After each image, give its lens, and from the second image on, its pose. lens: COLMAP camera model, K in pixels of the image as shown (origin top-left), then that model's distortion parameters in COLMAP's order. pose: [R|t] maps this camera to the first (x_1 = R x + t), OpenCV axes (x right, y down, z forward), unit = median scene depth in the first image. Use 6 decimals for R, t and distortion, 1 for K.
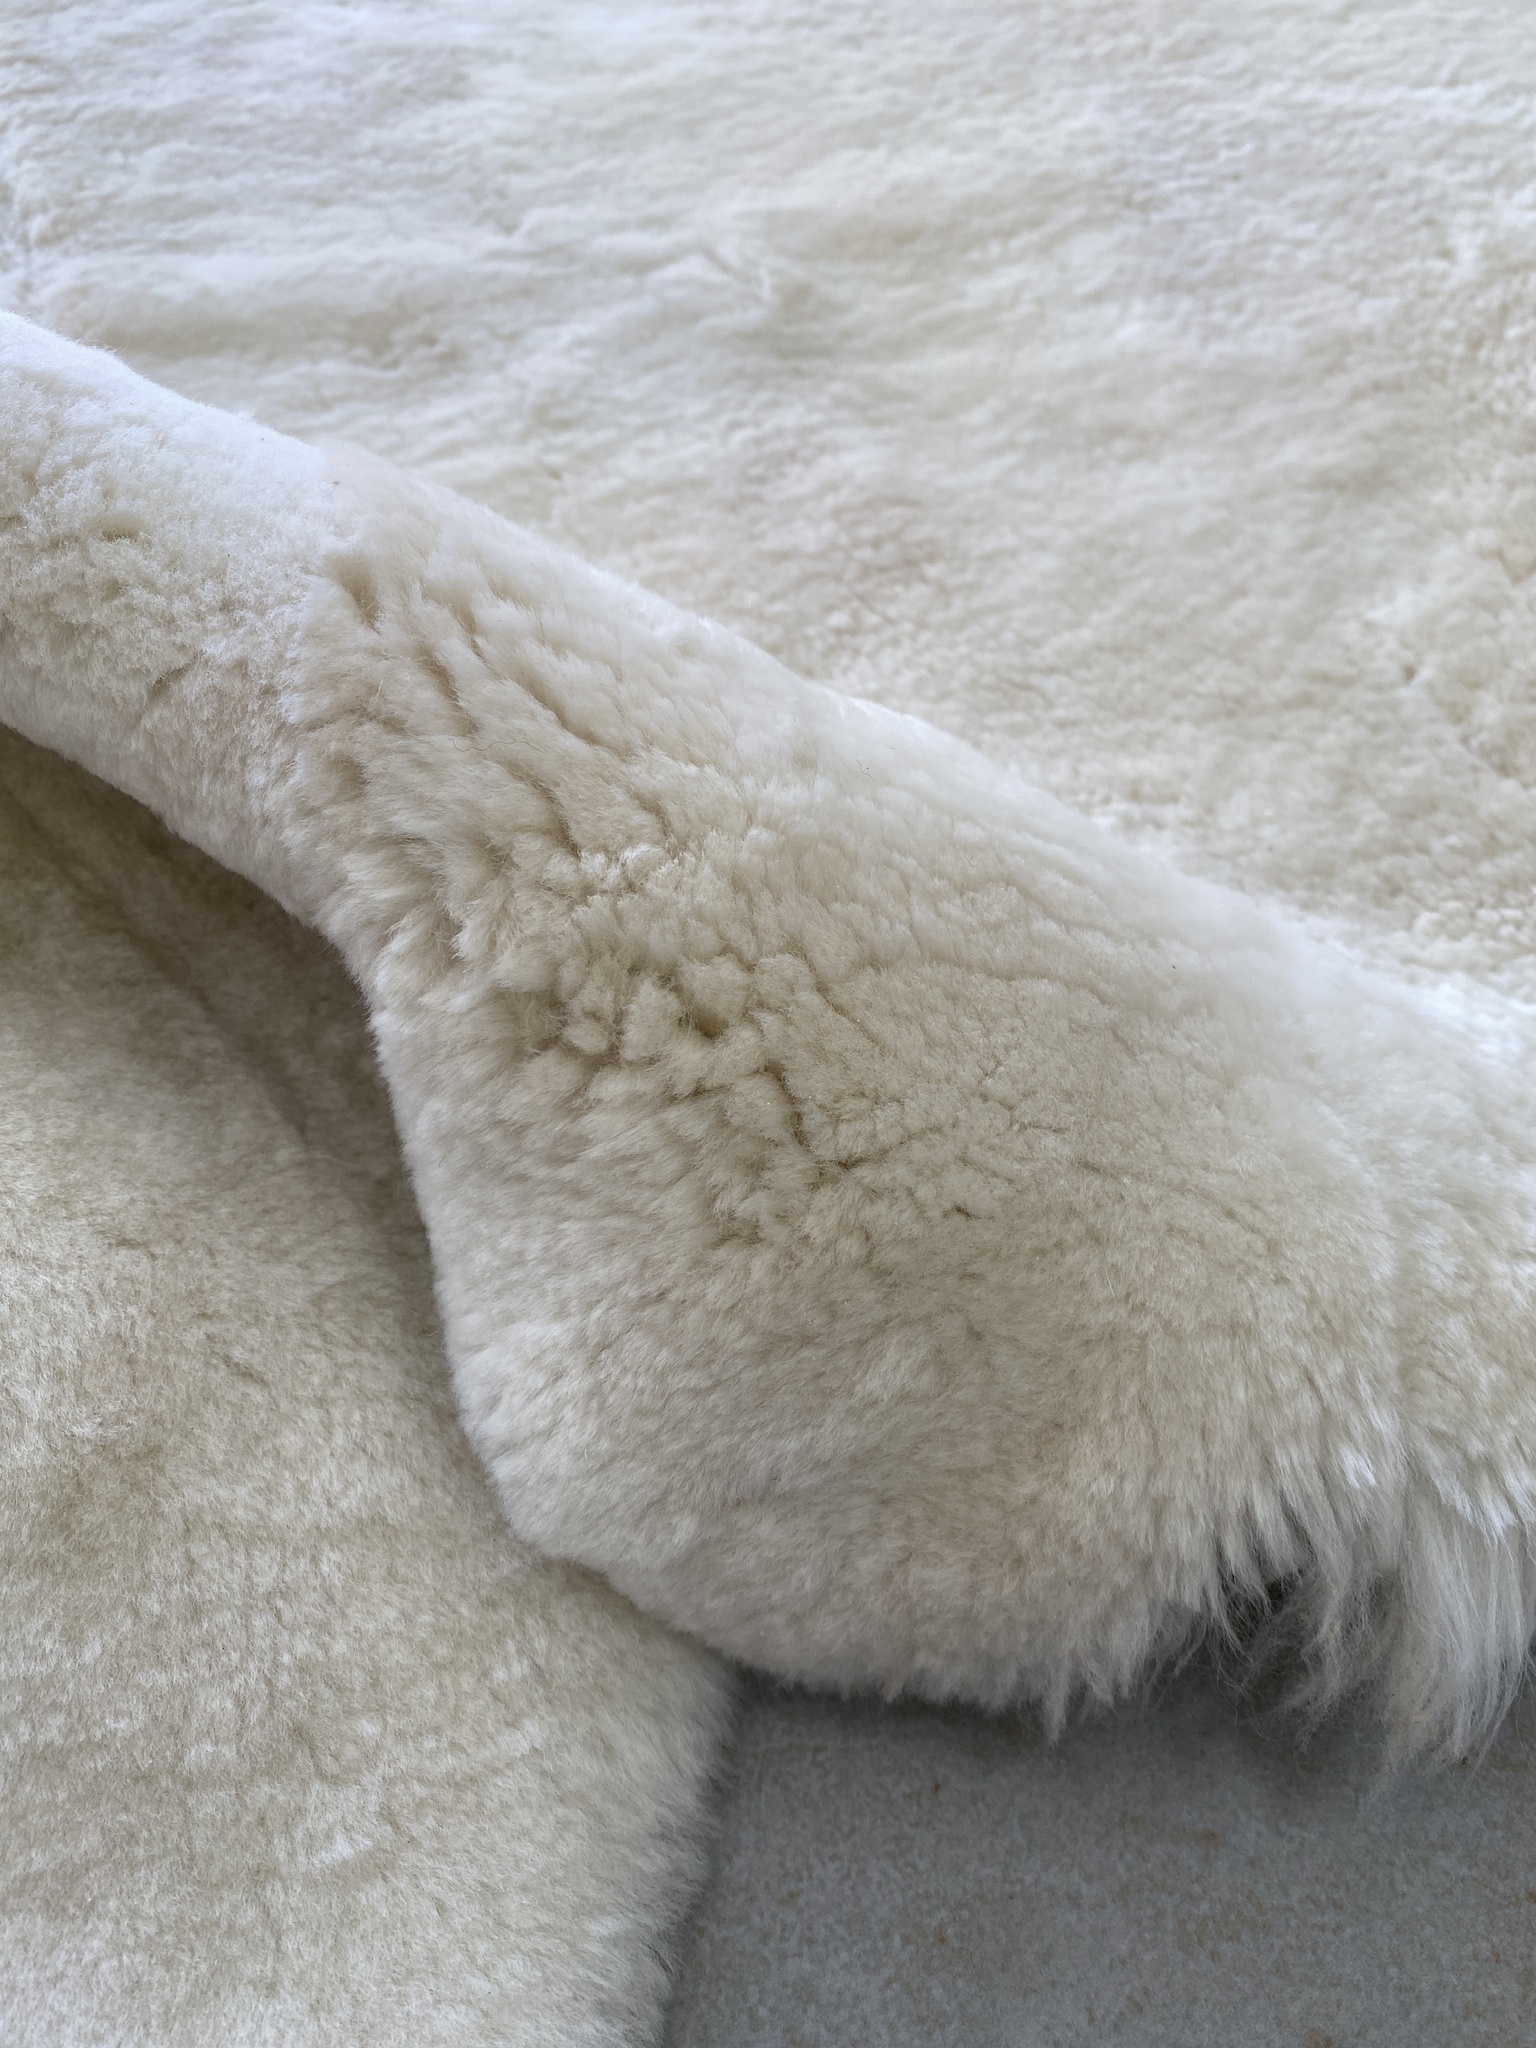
lens RADIAL K [[1552.9, 0, 764.3], [0, 1552.9, 1058.3], [0, 0, 1]] dist [-0.002368, -0.001904]
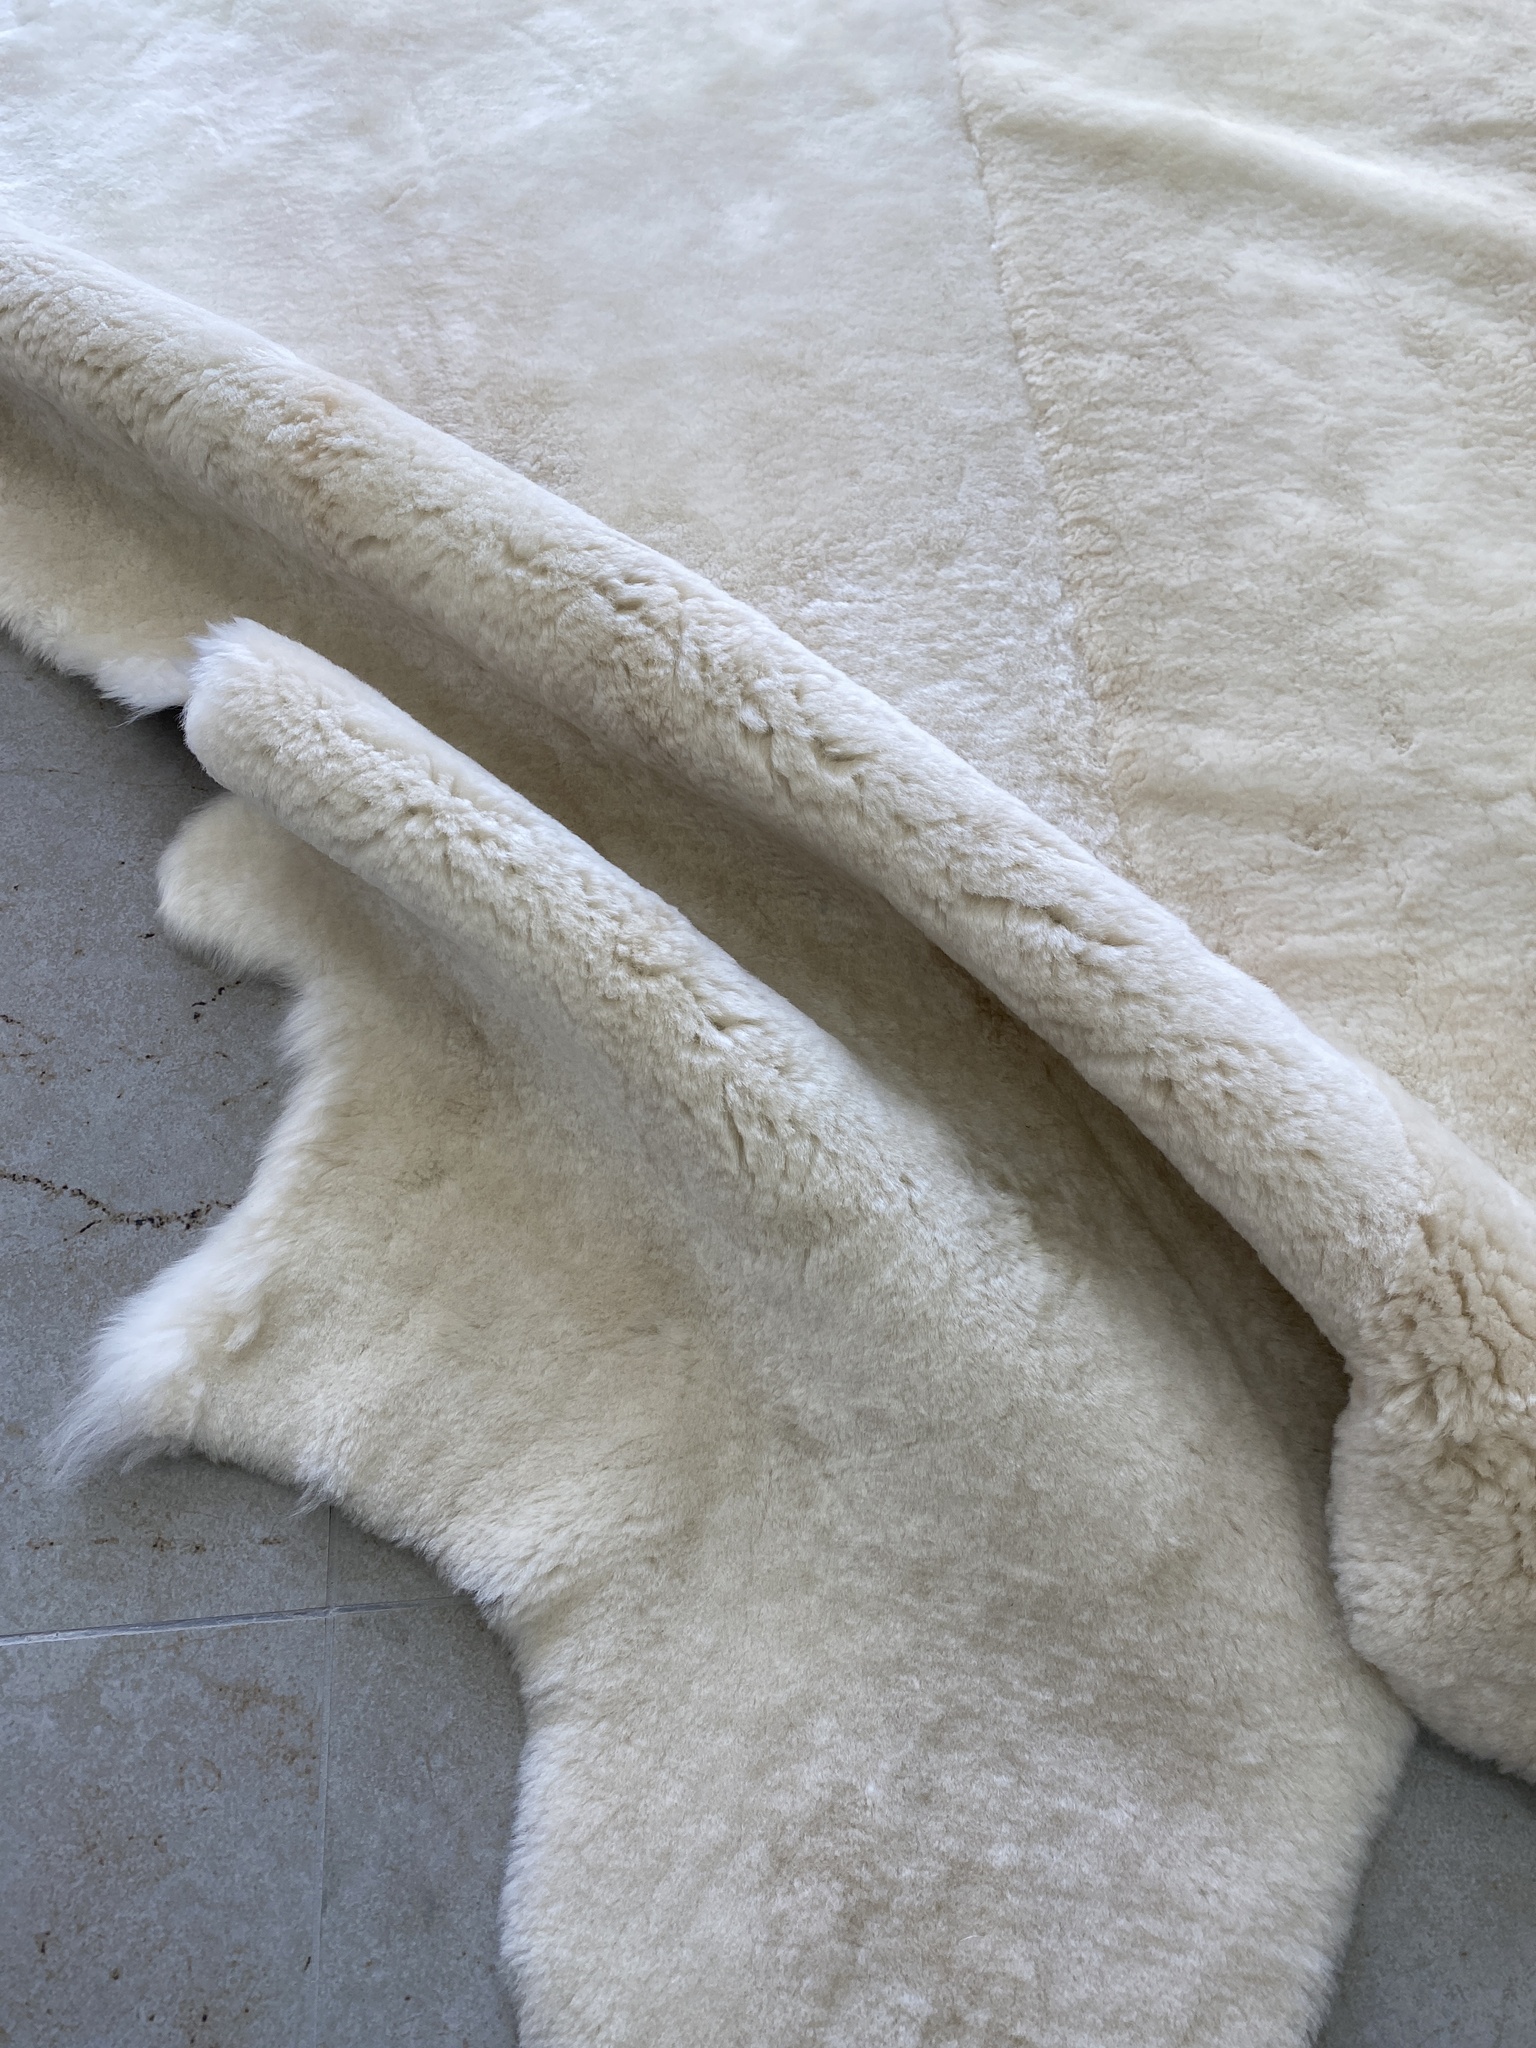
lens RADIAL K [[1542.5, 0, 768.0], [0, 1542.5, 1024.0], [0, 0, 1]] dist [0.010362, -0.008361]
pose [[0.948991, 0.263558, -0.173069, -0.754874], [-0.242943, 0.961091, 0.131468, -0.576656], [0.200985, -0.082716, 0.976096, -1.119002]]
